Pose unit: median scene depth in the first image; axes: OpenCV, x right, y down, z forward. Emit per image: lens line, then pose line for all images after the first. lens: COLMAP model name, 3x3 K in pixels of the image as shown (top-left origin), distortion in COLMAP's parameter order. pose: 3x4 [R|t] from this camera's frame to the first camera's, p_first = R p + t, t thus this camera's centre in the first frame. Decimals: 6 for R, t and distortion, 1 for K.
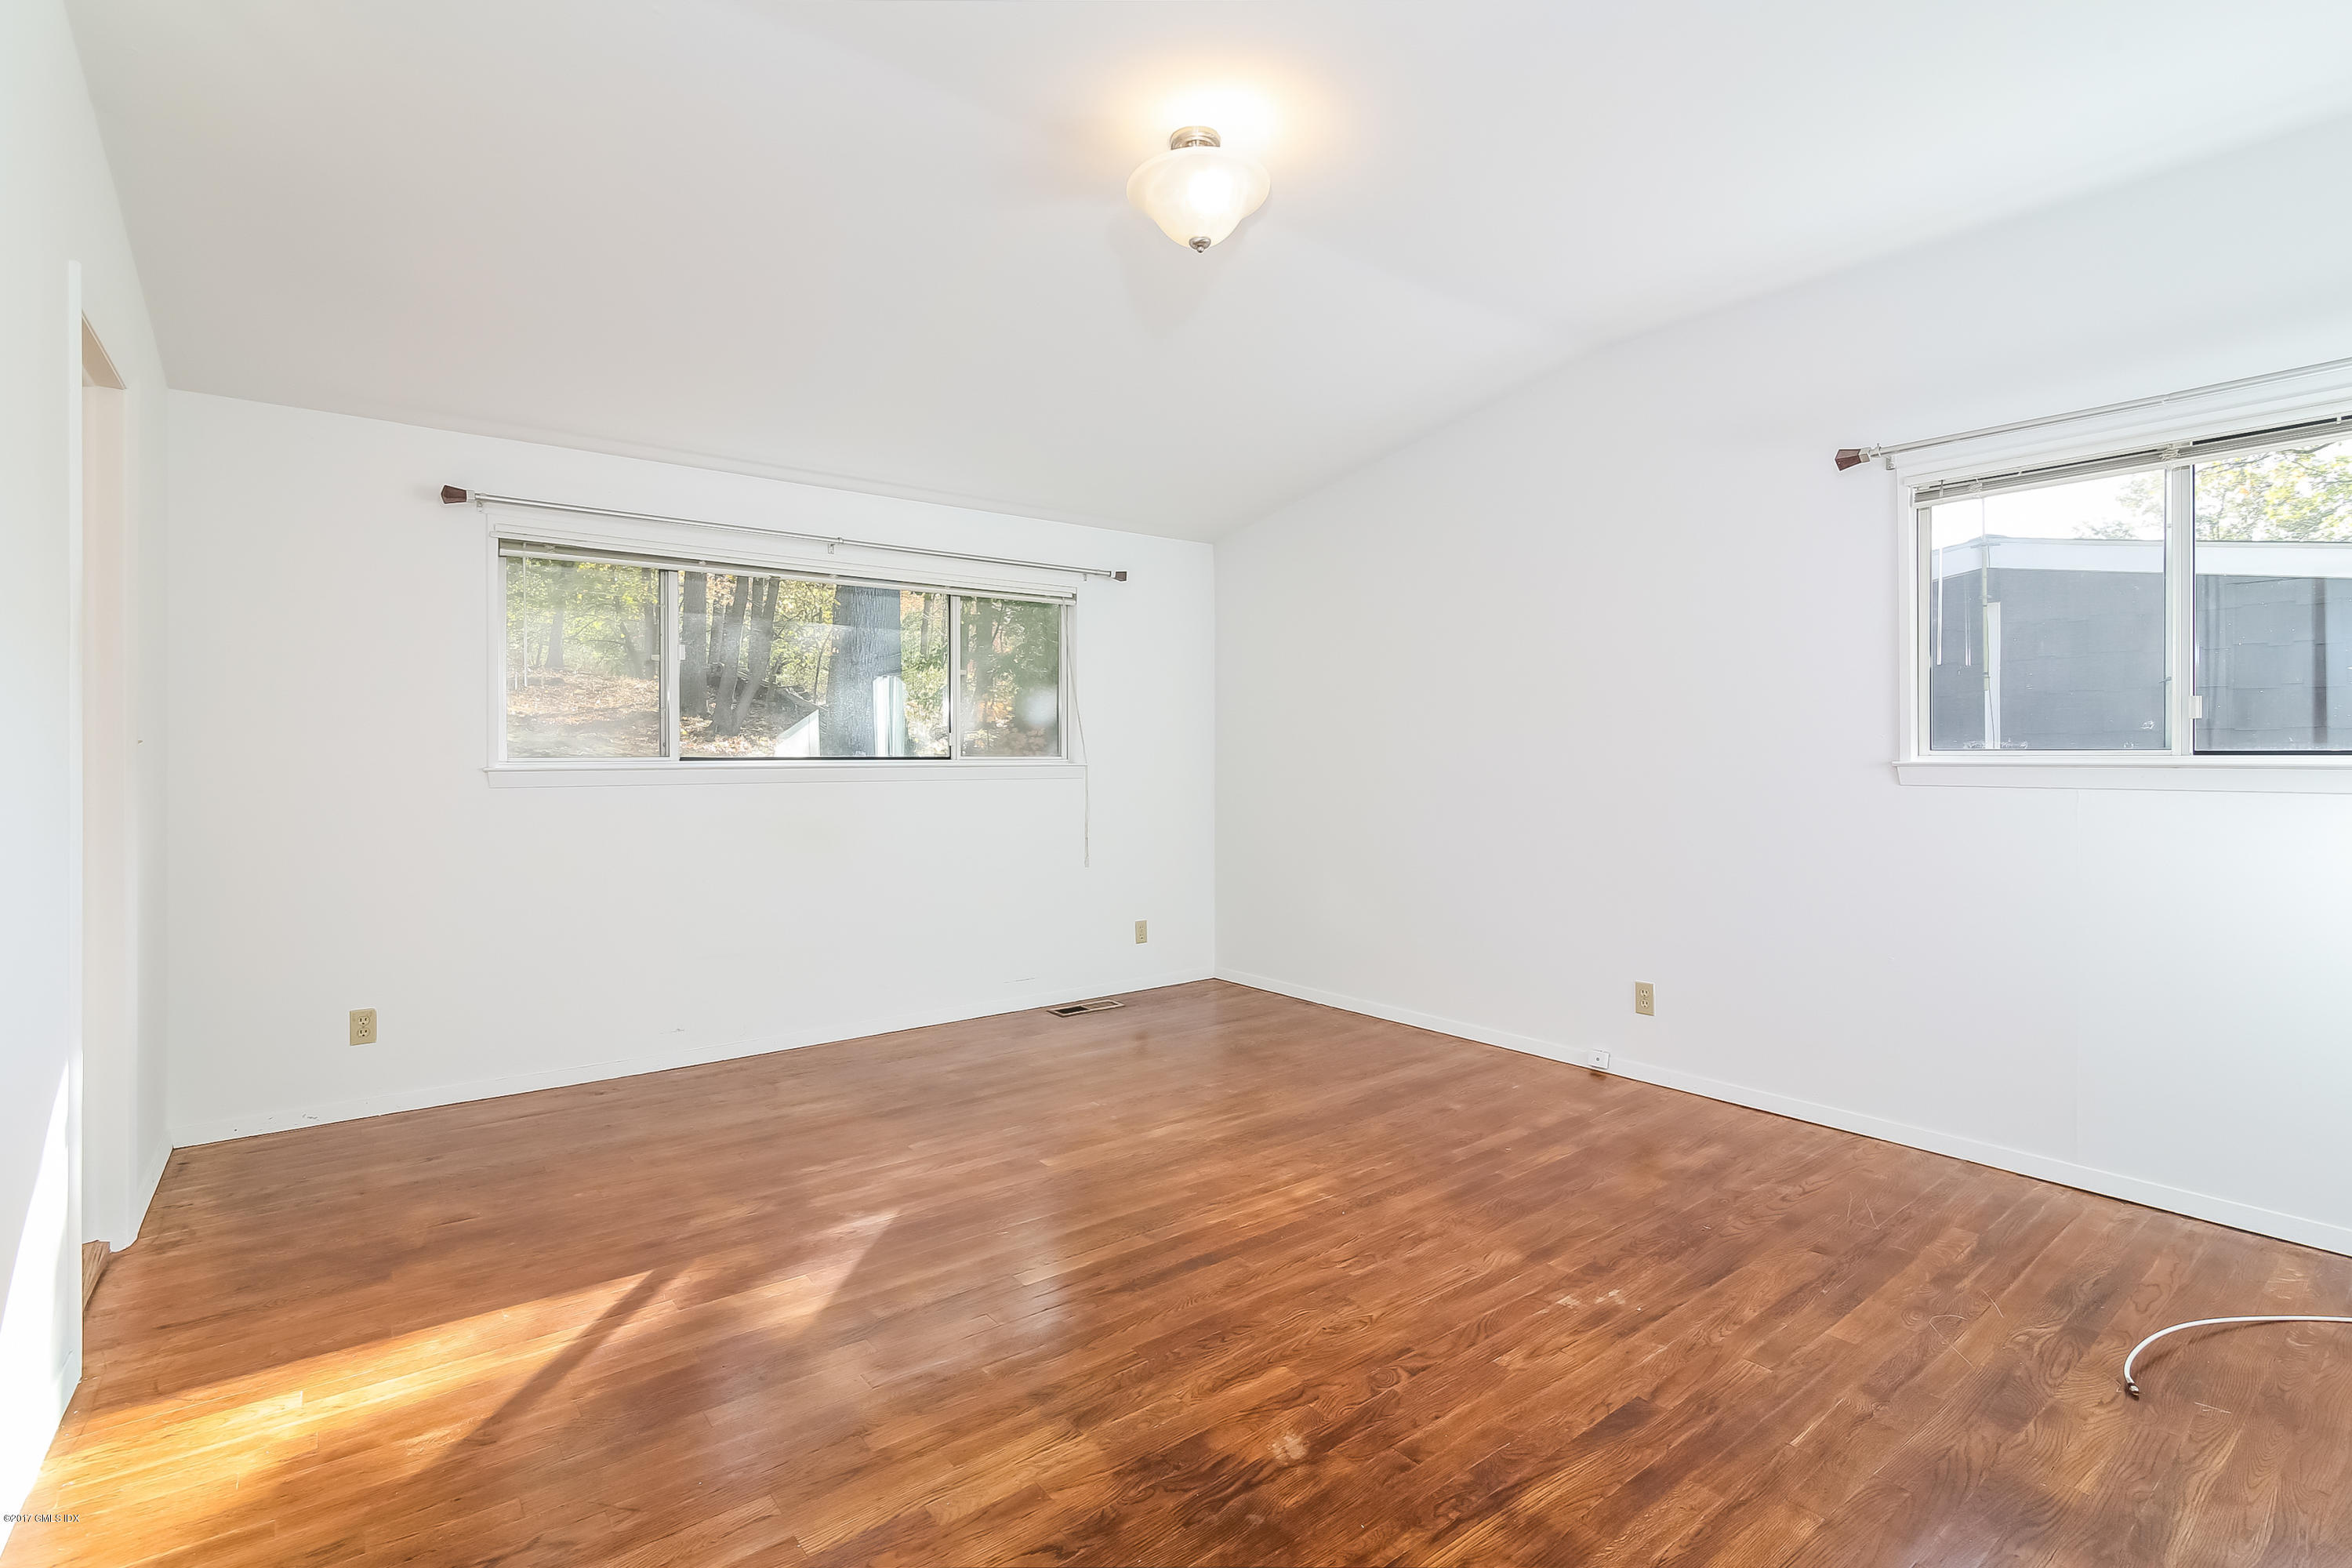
lens RADIAL K [[1086.3, 0, 1179.2], [0, 1086.3, 768.9], [0, 0, 1]] dist [-0.004200, -0.000270]
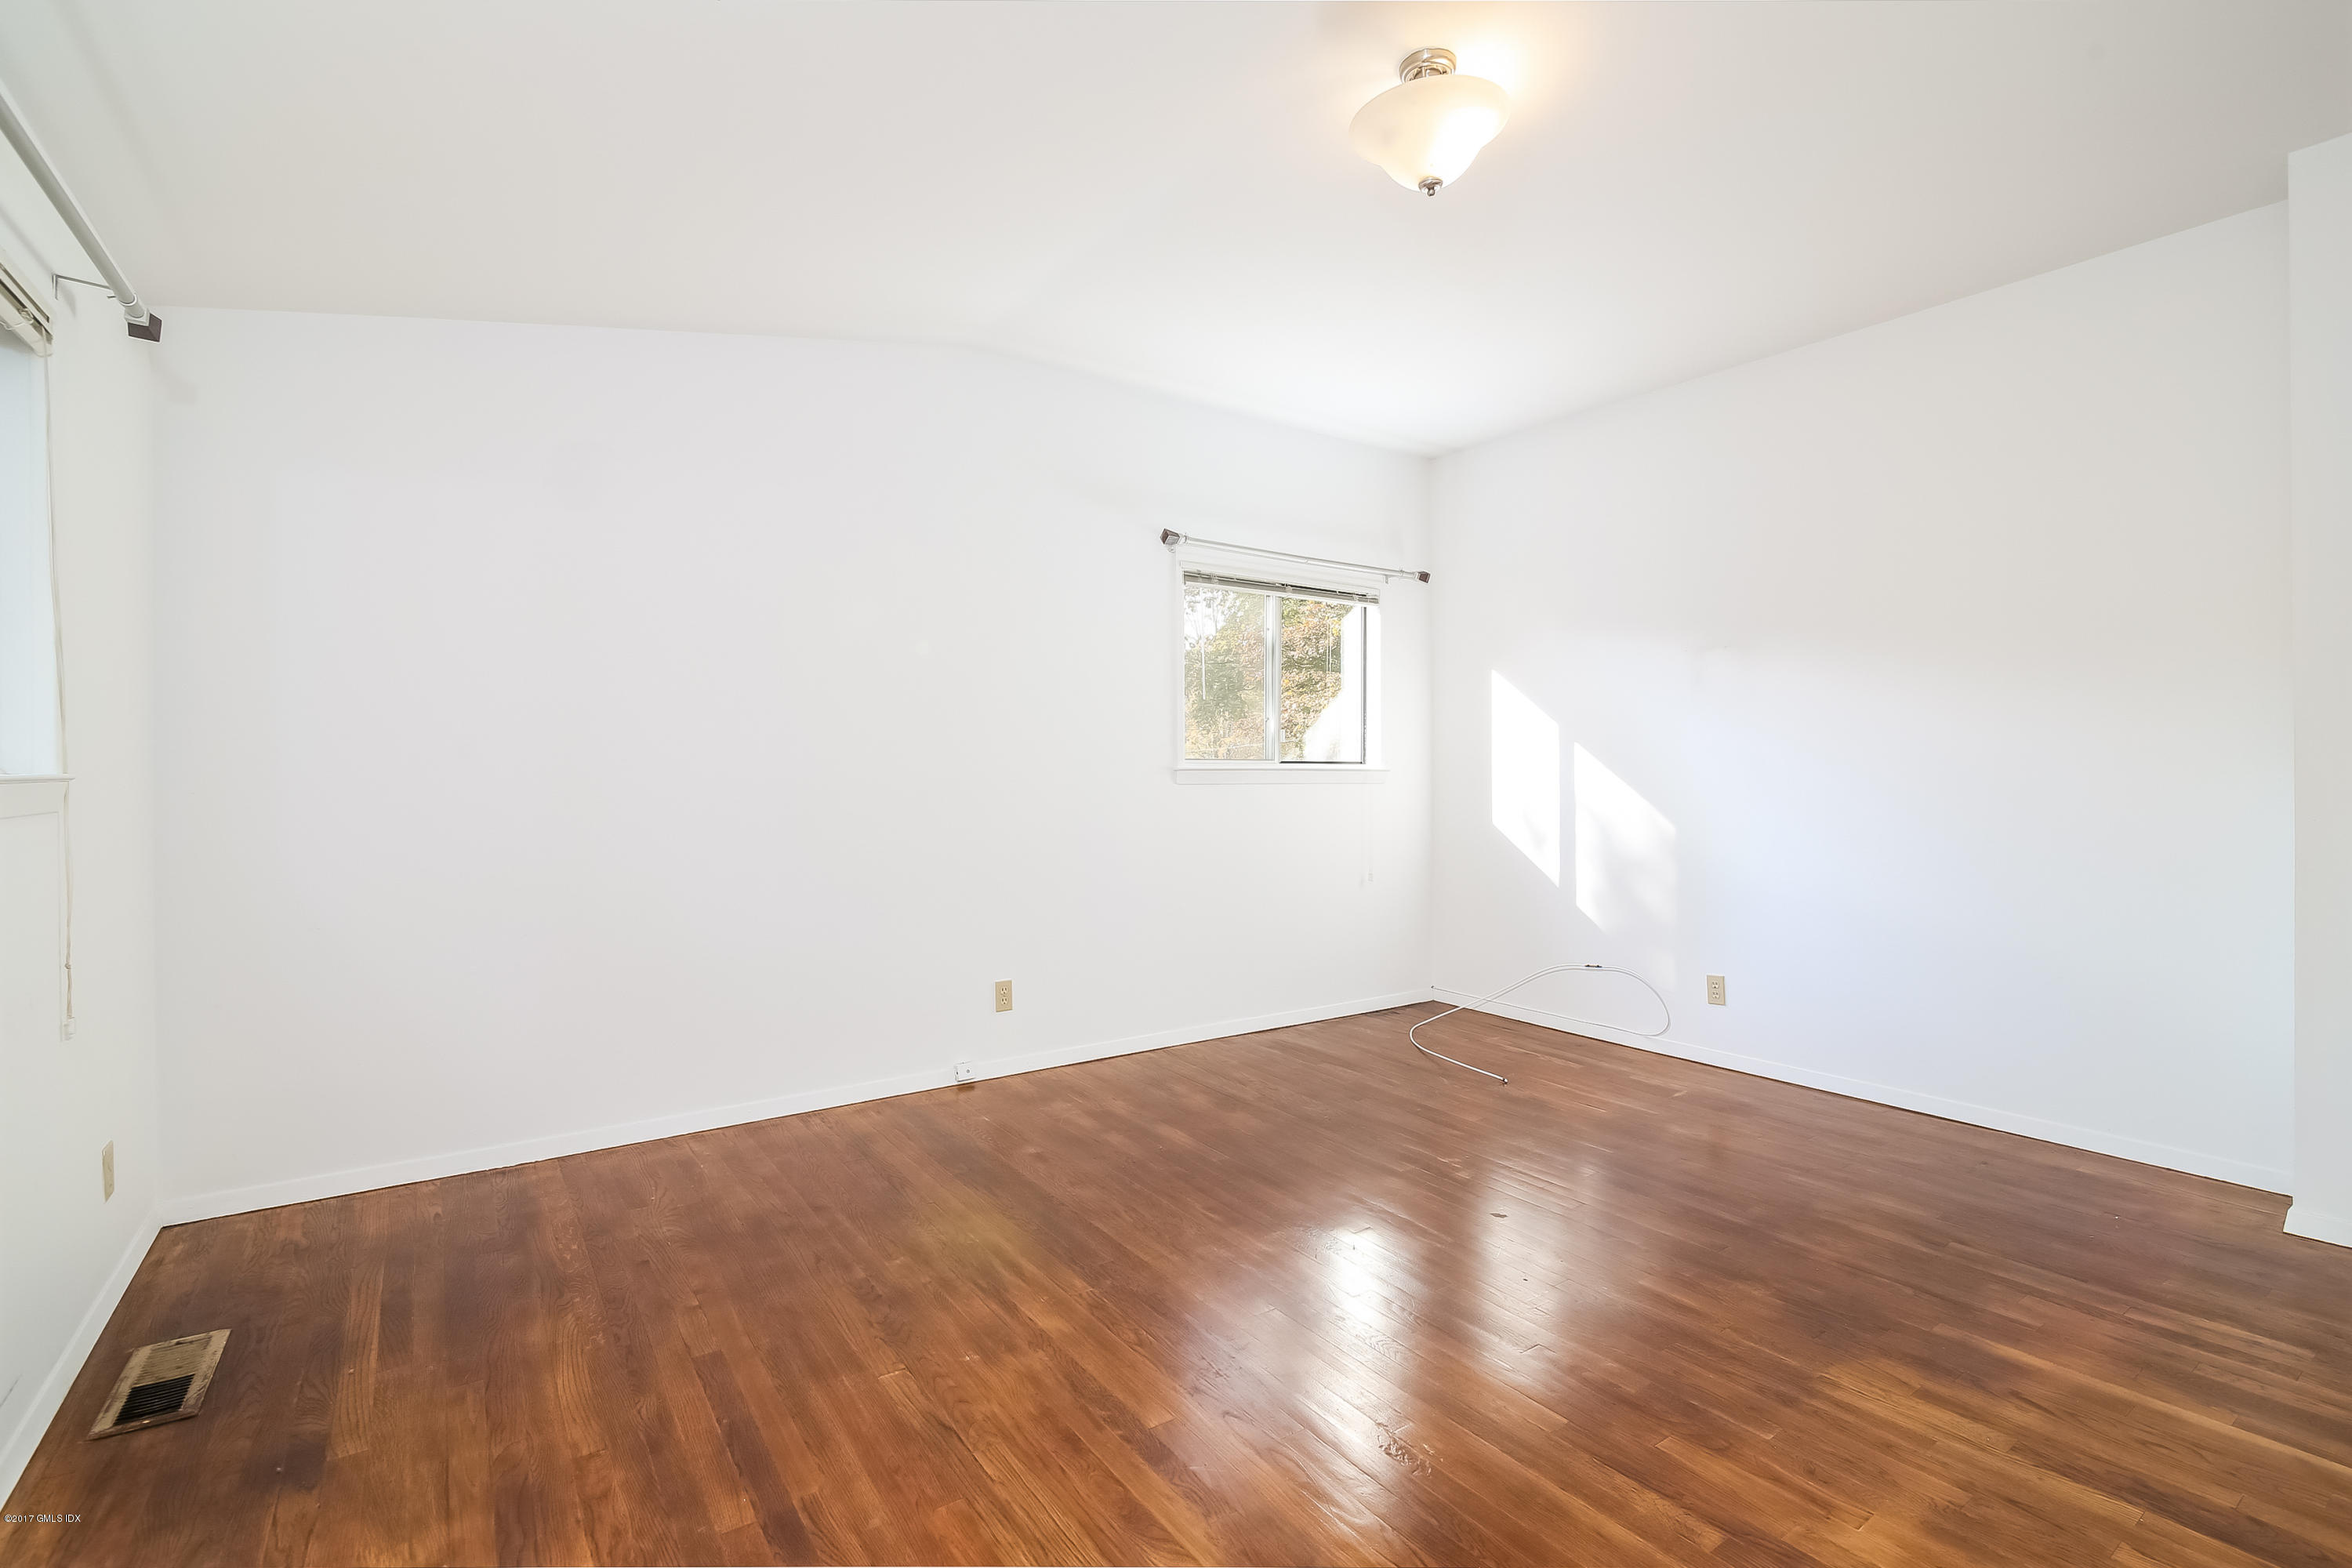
lens RADIAL K [[1086.3, 0, 1181.4], [0, 1086.3, 782.6], [0, 0, 1]] dist [-0.004200, -0.000270]
pose [[0.046316, -0.014081, 0.998828, -0.711029], [0.005656, 0.999888, 0.013834, -0.005907], [-0.998911, 0.005009, 0.046390, 0.934972]]
